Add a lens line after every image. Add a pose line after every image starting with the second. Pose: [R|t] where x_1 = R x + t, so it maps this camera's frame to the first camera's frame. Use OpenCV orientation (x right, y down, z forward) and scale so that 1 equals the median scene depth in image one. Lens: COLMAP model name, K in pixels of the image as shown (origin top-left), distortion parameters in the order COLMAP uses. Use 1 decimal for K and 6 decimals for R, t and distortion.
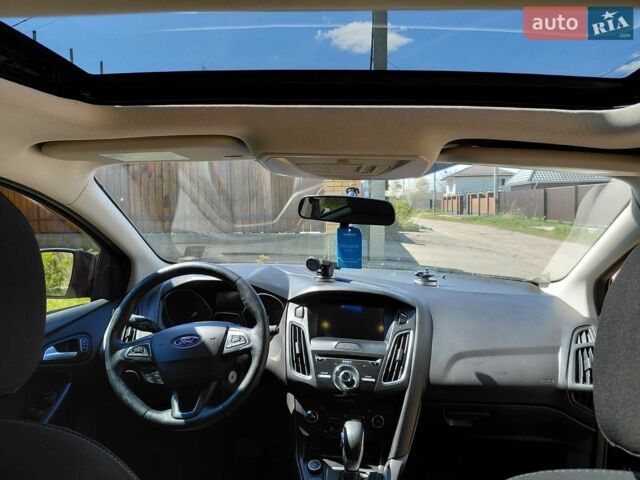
lens RADIAL K [[459.1, 0, 321.4], [0, 459.1, 239.5], [0, 0, 1]] dist [0.001804, 0.002283]
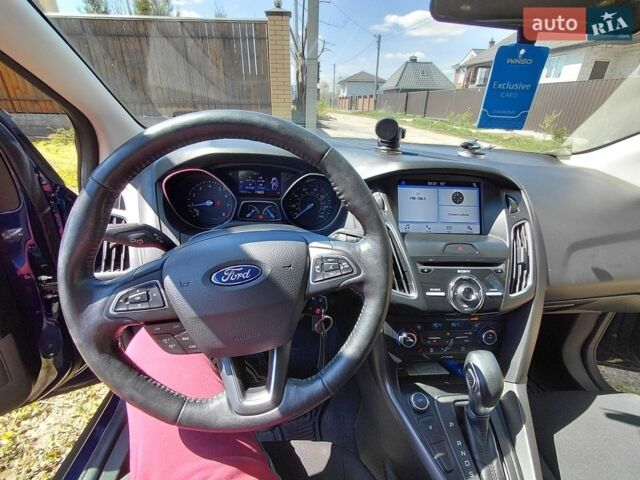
lens RADIAL K [[286.8, 0, 317.1], [0, 286.8, 240.9], [0, 0, 1]] dist [-0.012005, 0.000317]
pose [[0.982159, -0.062263, 0.177447, -0.240965], [-0.007676, 0.929538, 0.368646, 0.062449], [-0.187896, -0.363431, 0.912476, 0.659380]]
